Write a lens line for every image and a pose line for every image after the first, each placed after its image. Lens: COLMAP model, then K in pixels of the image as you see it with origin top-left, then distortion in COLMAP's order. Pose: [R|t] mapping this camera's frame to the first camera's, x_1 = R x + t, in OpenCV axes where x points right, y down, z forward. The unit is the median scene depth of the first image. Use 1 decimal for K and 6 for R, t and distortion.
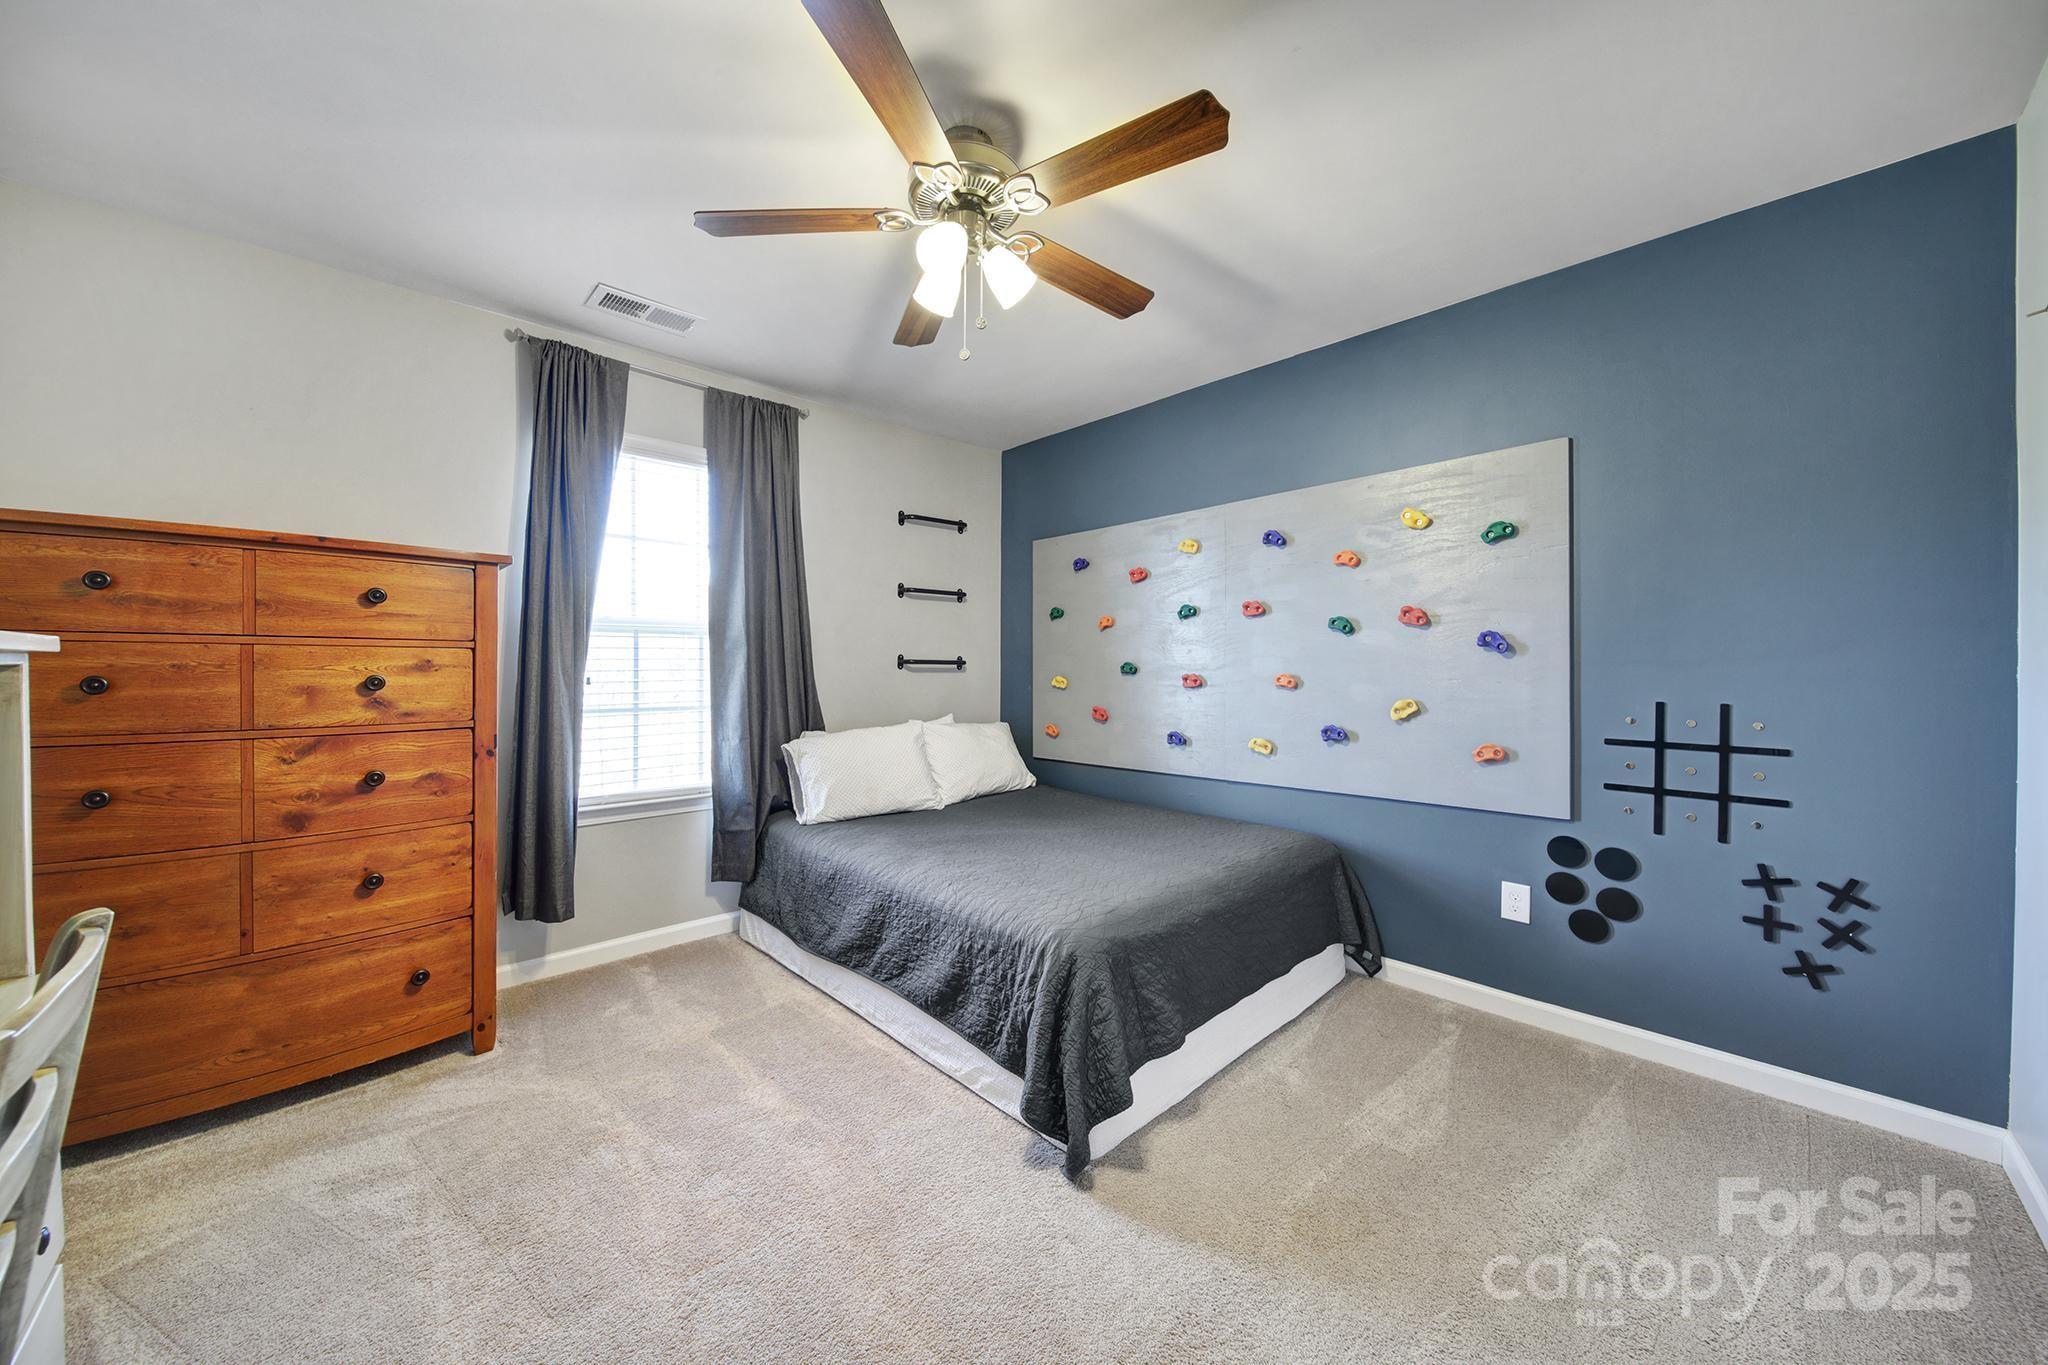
lens RADIAL K [[723.0, 0, 1022.6], [0, 723.0, 675.2], [0, 0, 1]] dist [-0.000167, 0.000015]
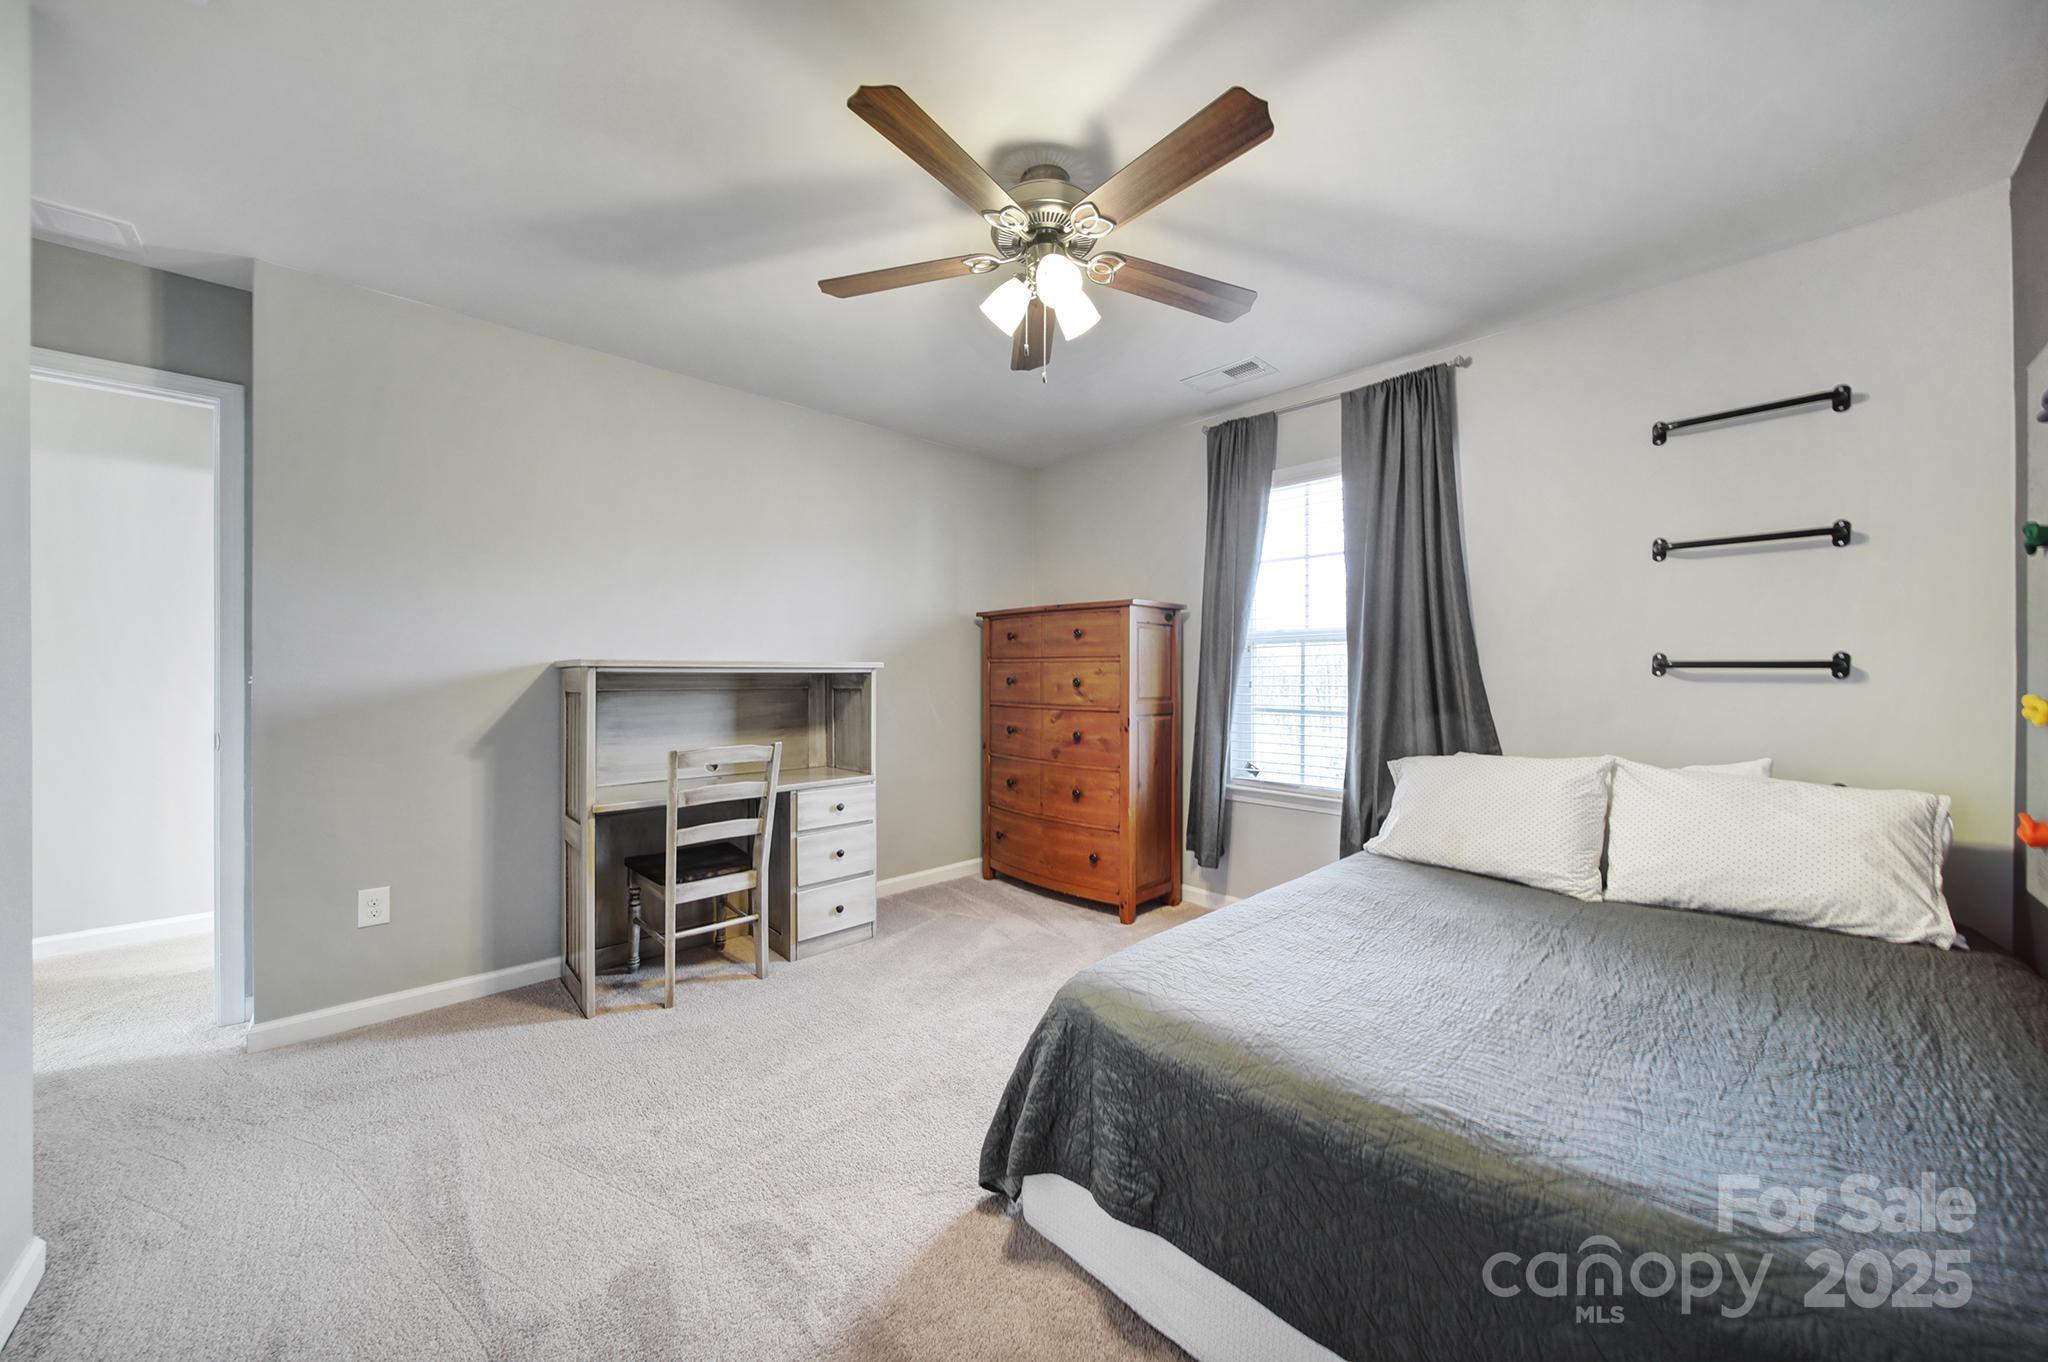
lens RADIAL K [[723.0, 0, 1022.6], [0, 723.0, 673.7], [0, 0, 1]] dist [-0.000167, 0.000015]
pose [[-0.003845, -0.000805, -0.999992, 0.802121], [-0.011271, 0.999936, -0.000761, -0.006826], [0.999929, 0.011268, -0.003854, 0.796657]]
